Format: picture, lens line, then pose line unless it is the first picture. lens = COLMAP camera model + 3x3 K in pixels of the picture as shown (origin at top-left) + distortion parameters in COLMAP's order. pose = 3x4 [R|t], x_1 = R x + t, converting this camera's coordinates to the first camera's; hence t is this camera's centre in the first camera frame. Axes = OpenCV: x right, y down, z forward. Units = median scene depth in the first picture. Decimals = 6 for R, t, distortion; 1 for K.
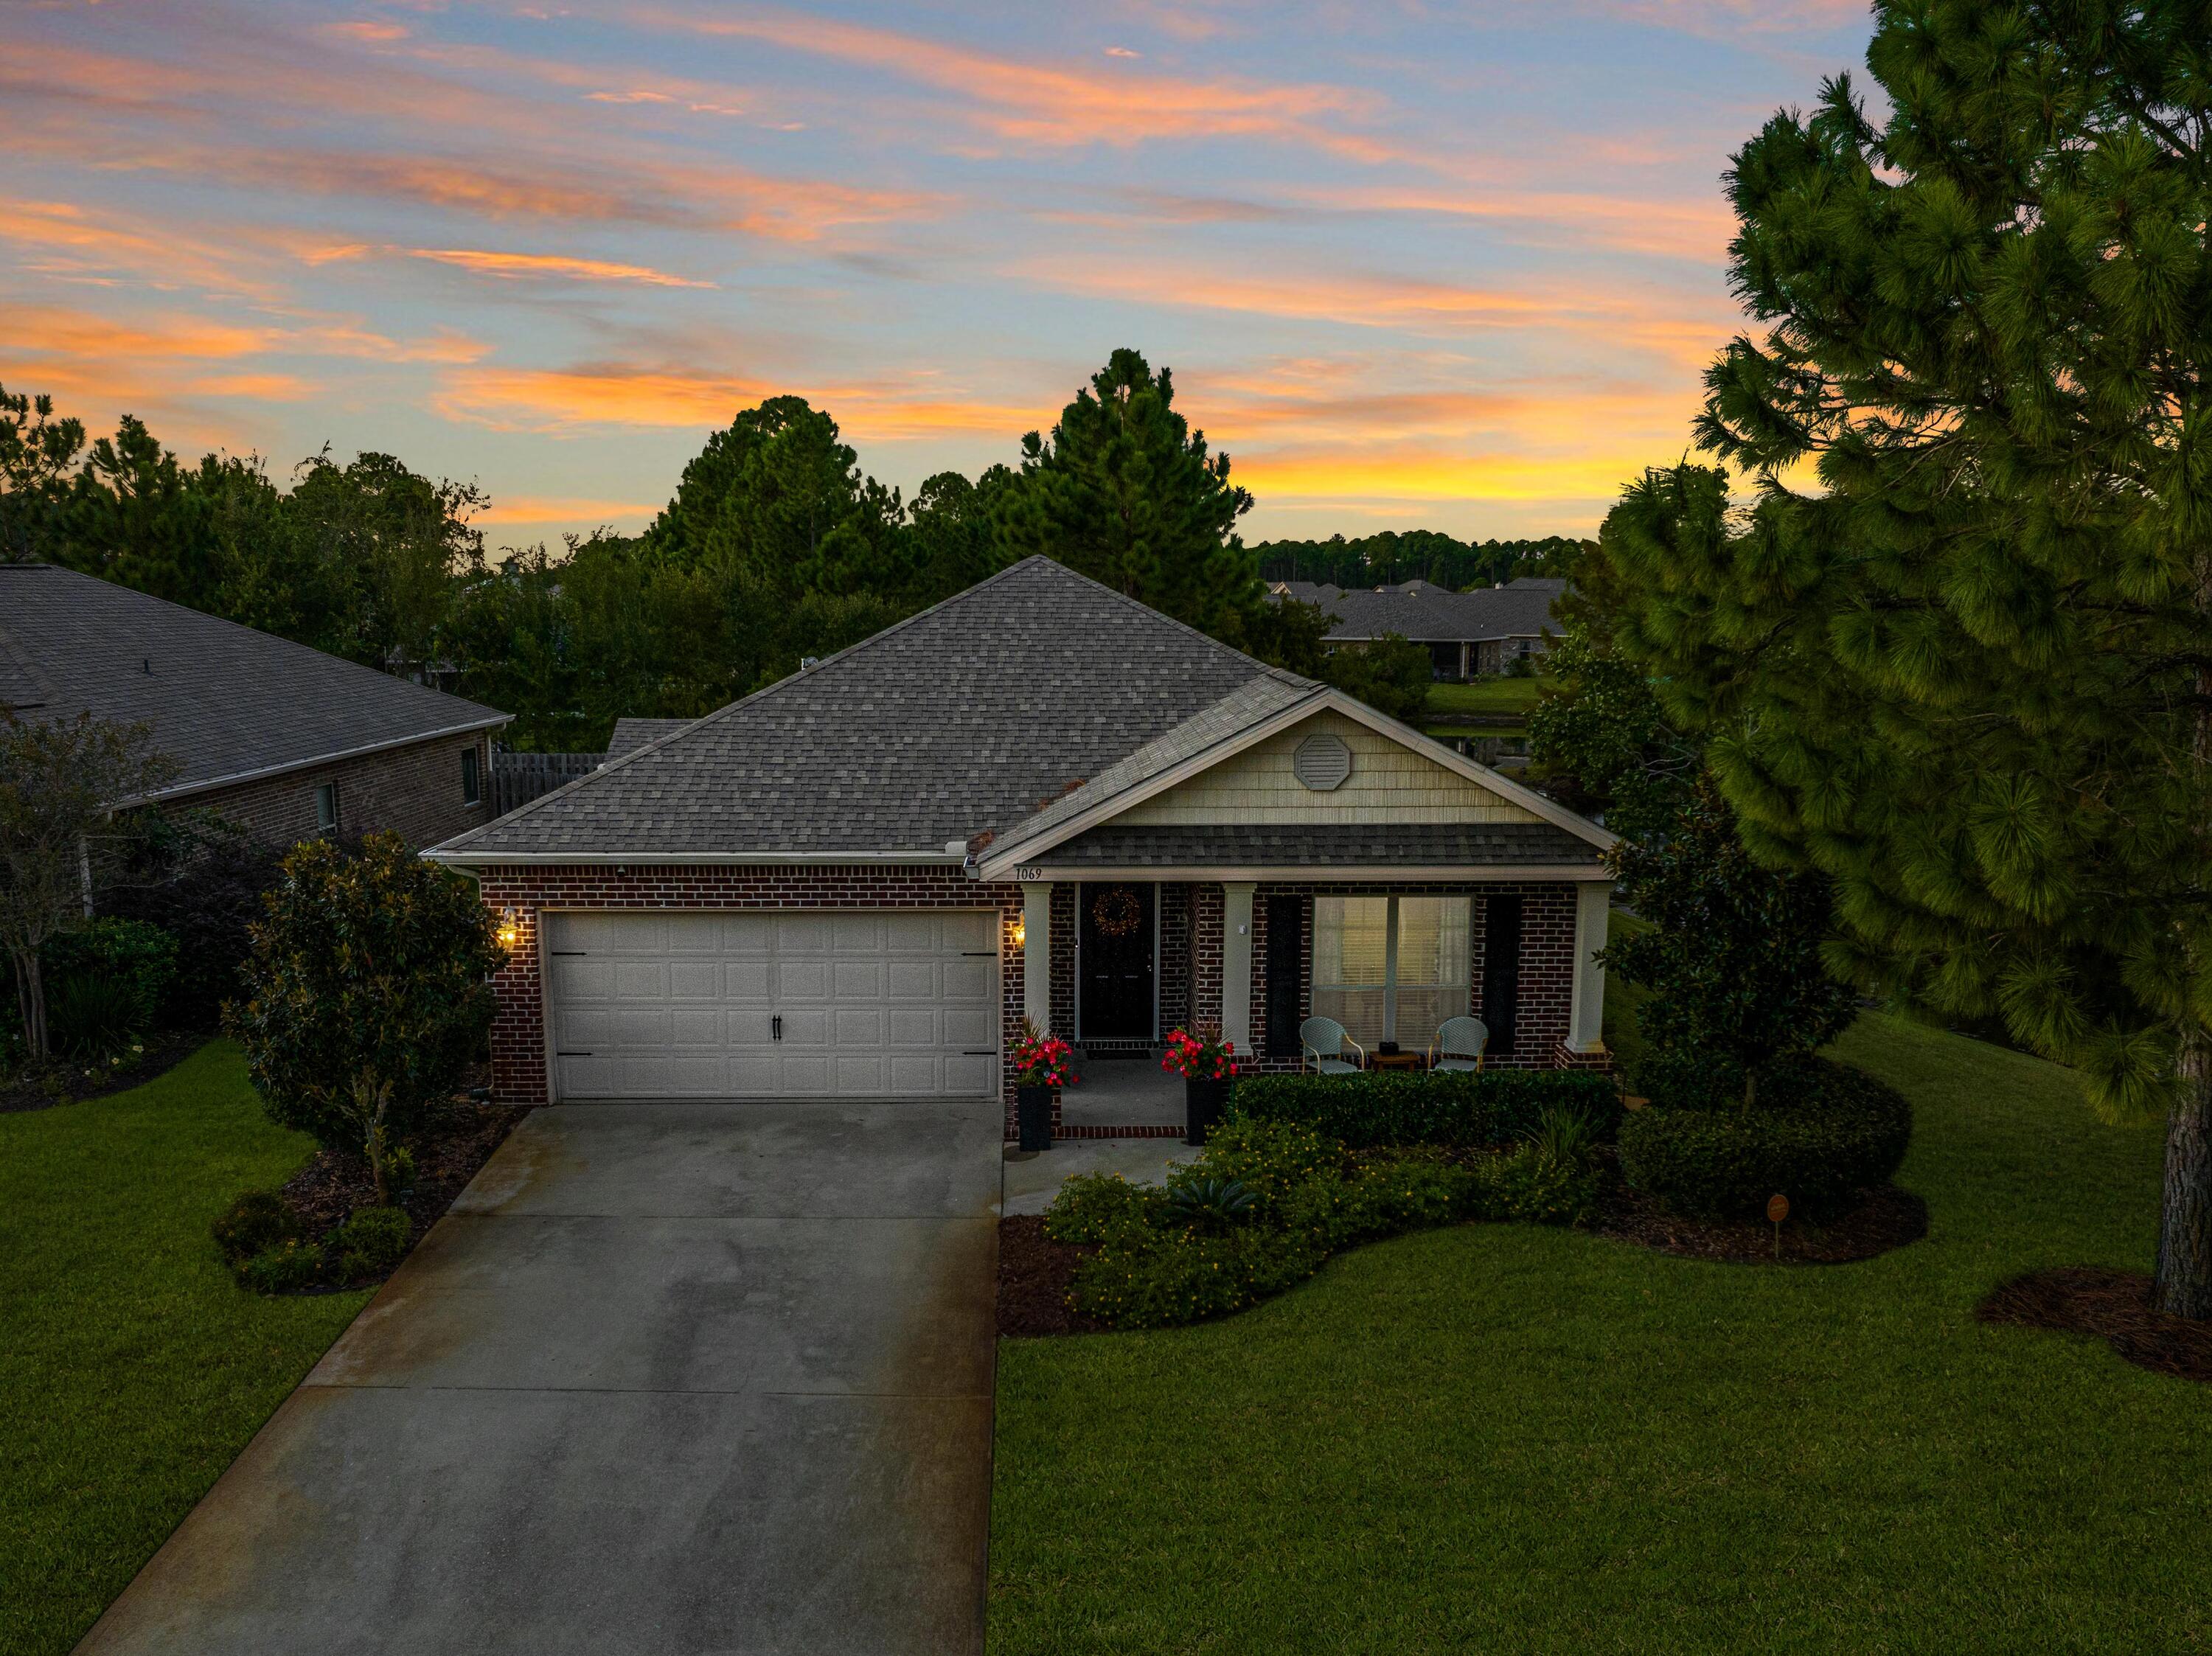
lens RADIAL K [[1669.2, 0, 1153.3], [0, 1669.2, 959.0], [0, 0, 1]] dist [-0.020088, -0.004451]
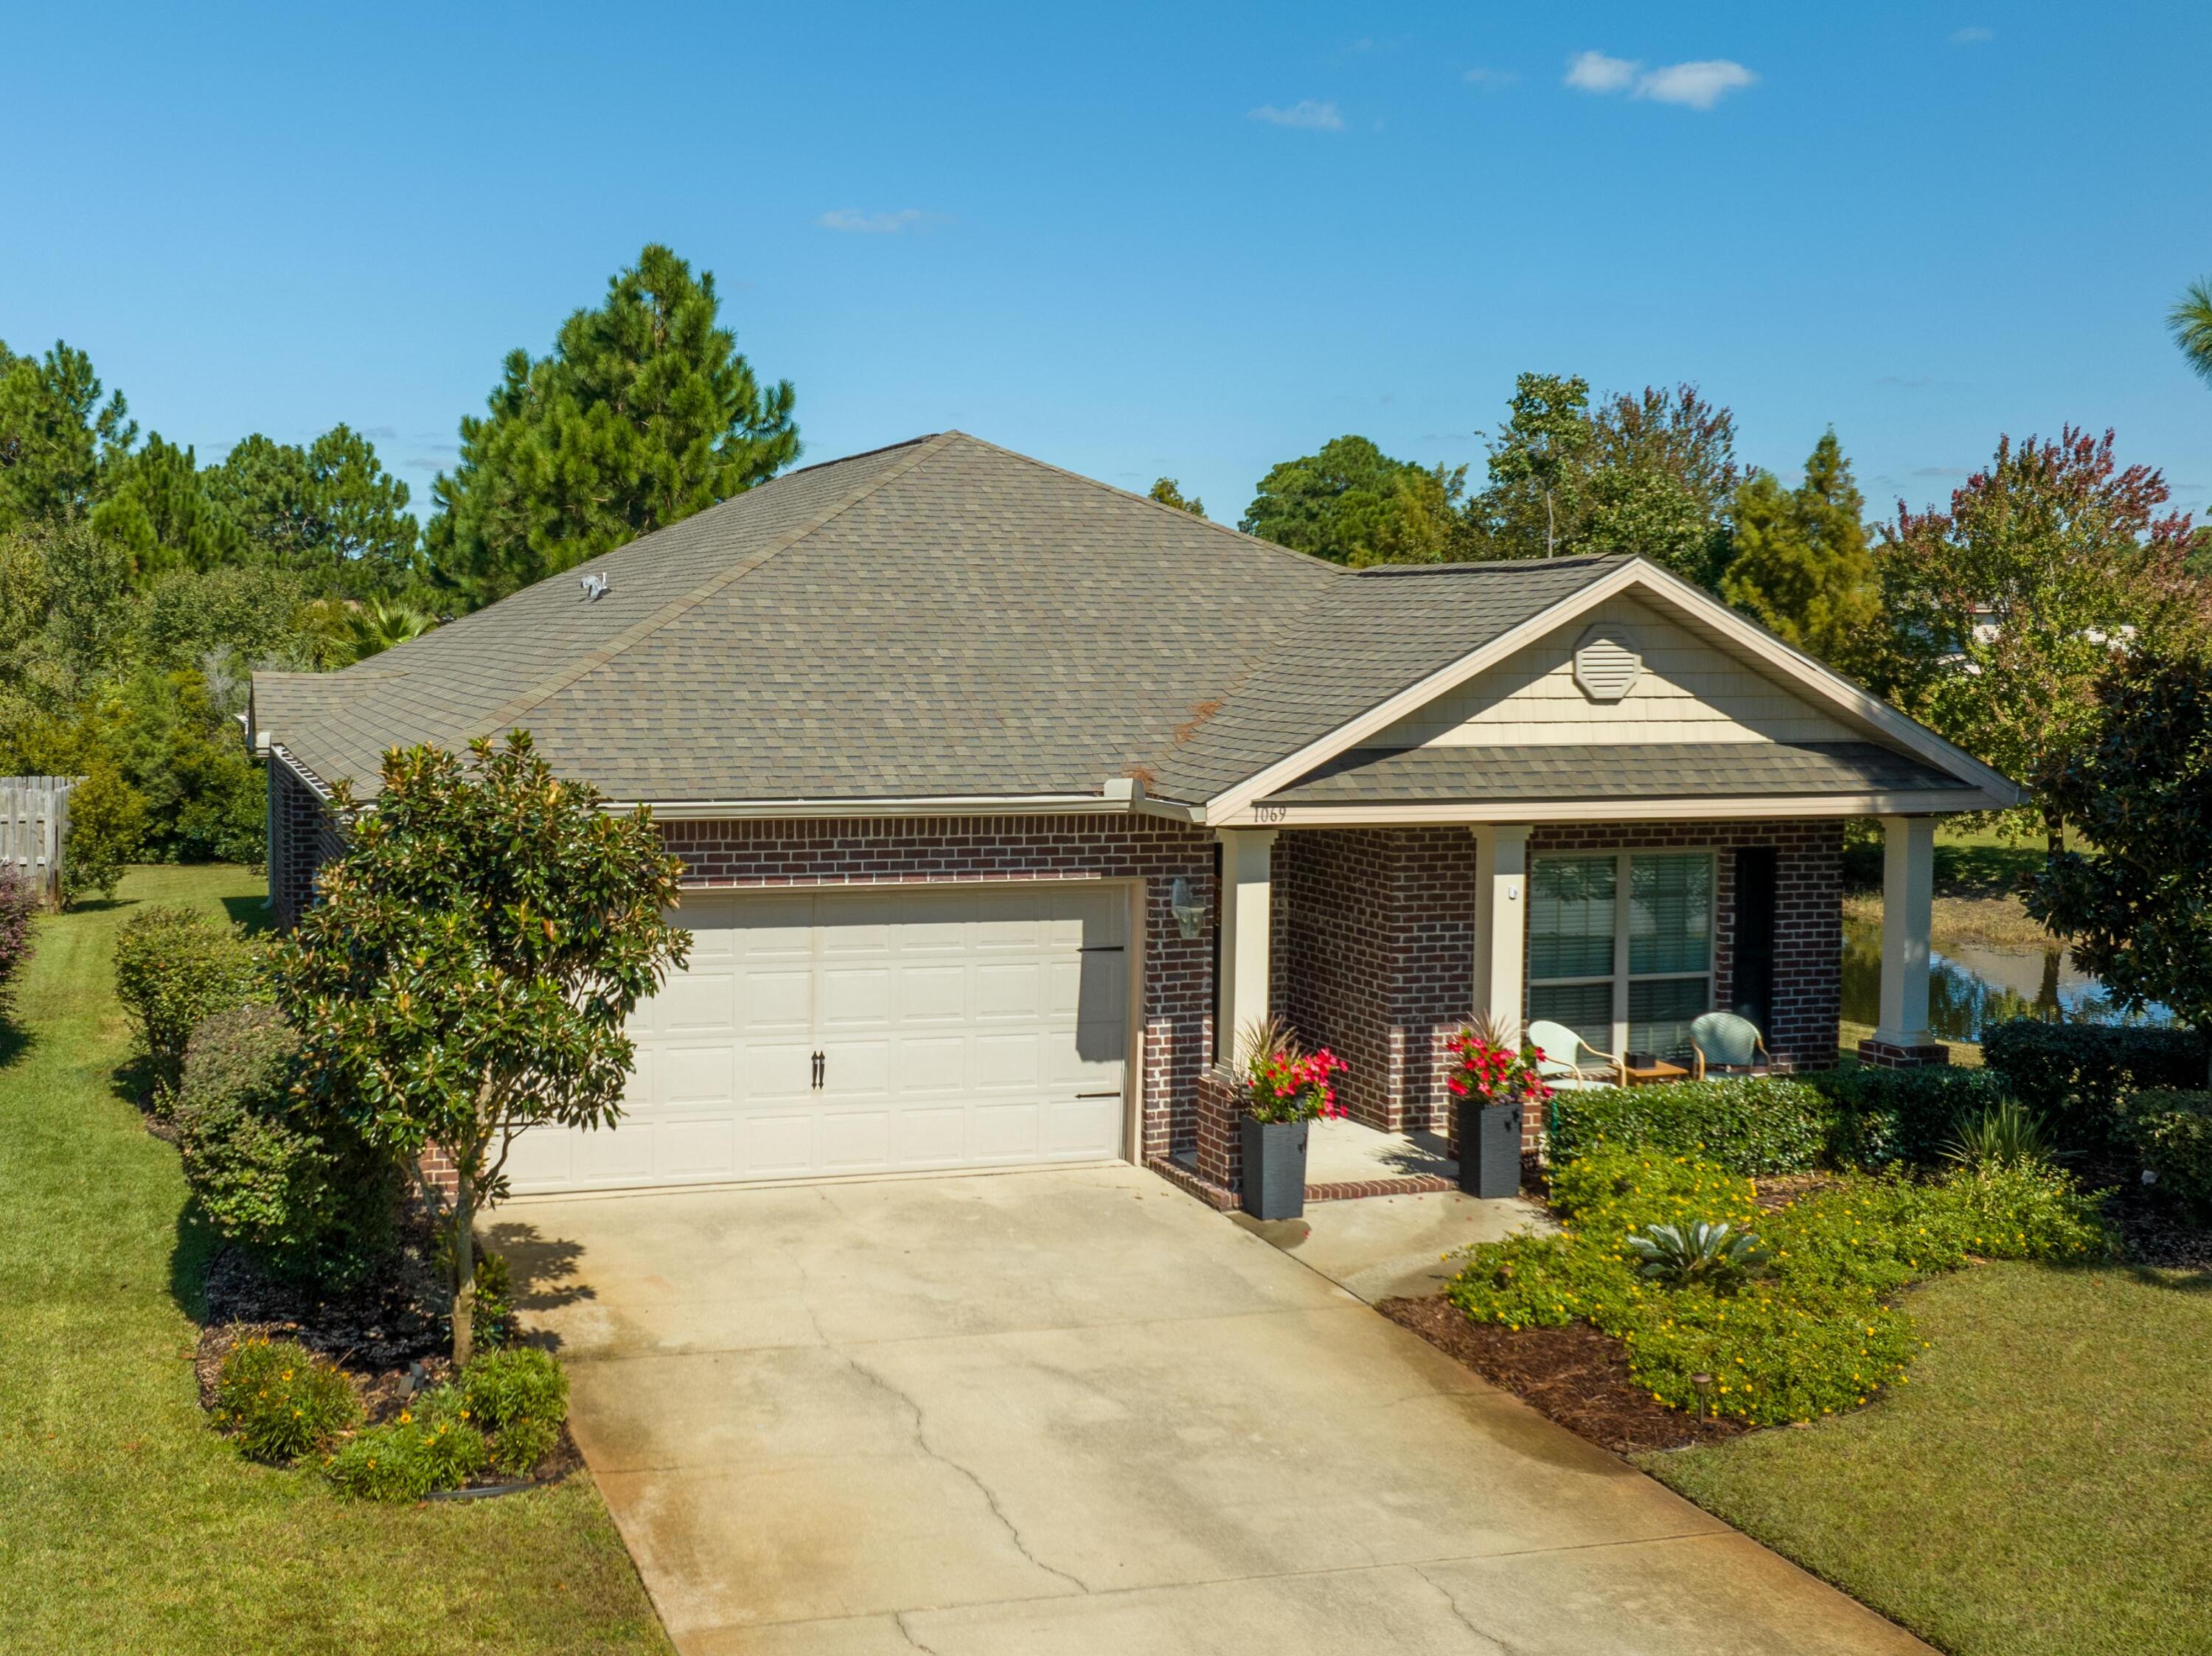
lens RADIAL K [[2168.2, 0, 918.3], [0, 2168.2, 786.6], [0, 0, 1]] dist [0.001701, -0.079672]
pose [[0.973762, -0.017068, 0.226929, -0.394163], [0.047815, 0.990268, -0.130698, 0.045839], [-0.222490, 0.138120, 0.965102, 0.143189]]
